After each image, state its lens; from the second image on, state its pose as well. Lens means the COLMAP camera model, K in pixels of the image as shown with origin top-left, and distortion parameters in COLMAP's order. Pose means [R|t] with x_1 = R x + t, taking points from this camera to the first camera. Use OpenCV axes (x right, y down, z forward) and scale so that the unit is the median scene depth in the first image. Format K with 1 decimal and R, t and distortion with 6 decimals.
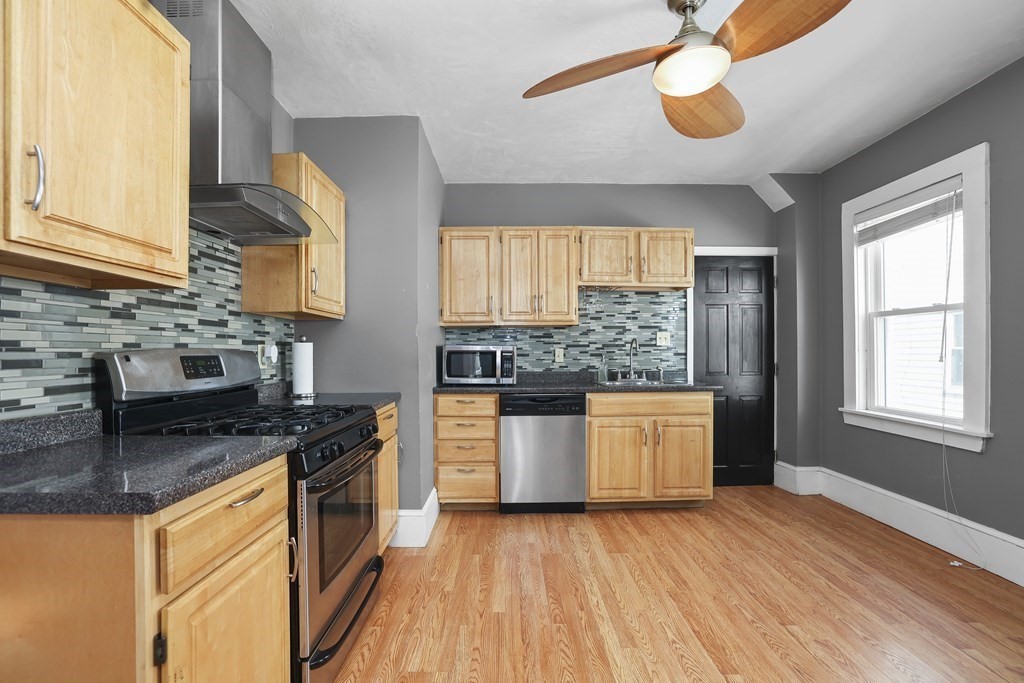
lens RADIAL K [[442.1, 0, 507.1], [0, 442.1, 345.2], [0, 0, 1]] dist [-0.034329, 0.010034]
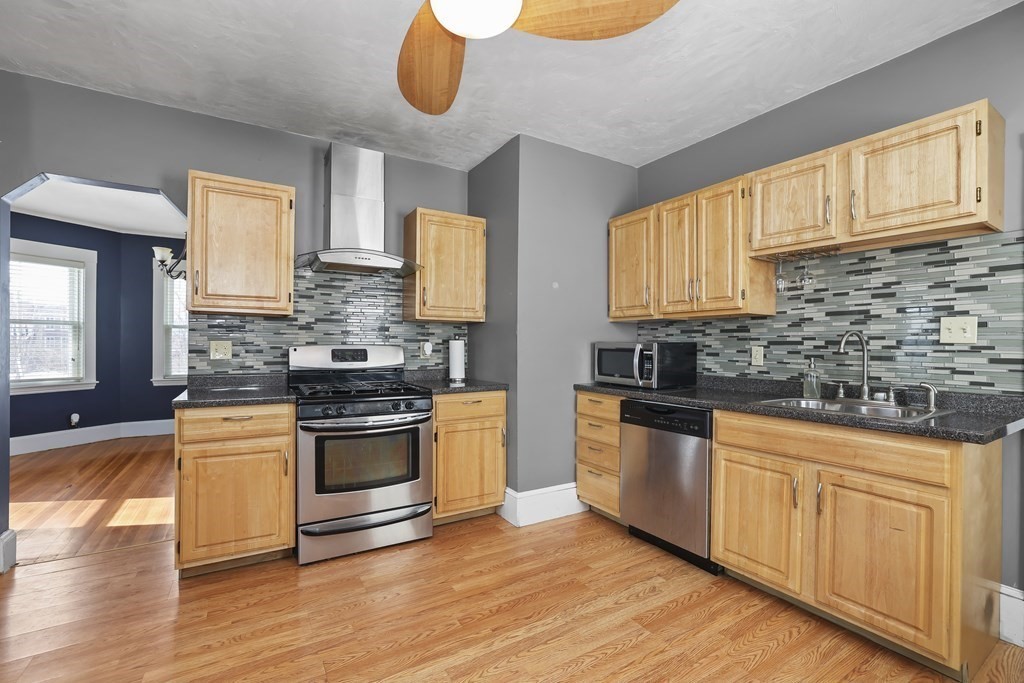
lens RADIAL K [[442.1, 0, 509.6], [0, 442.1, 337.0], [0, 0, 1]] dist [-0.034329, 0.010034]
pose [[0.517746, -0.006712, -0.855508, 0.590776], [0.003014, 0.999977, -0.006022, -0.005684], [0.855529, 0.000539, 0.517755, 0.330928]]
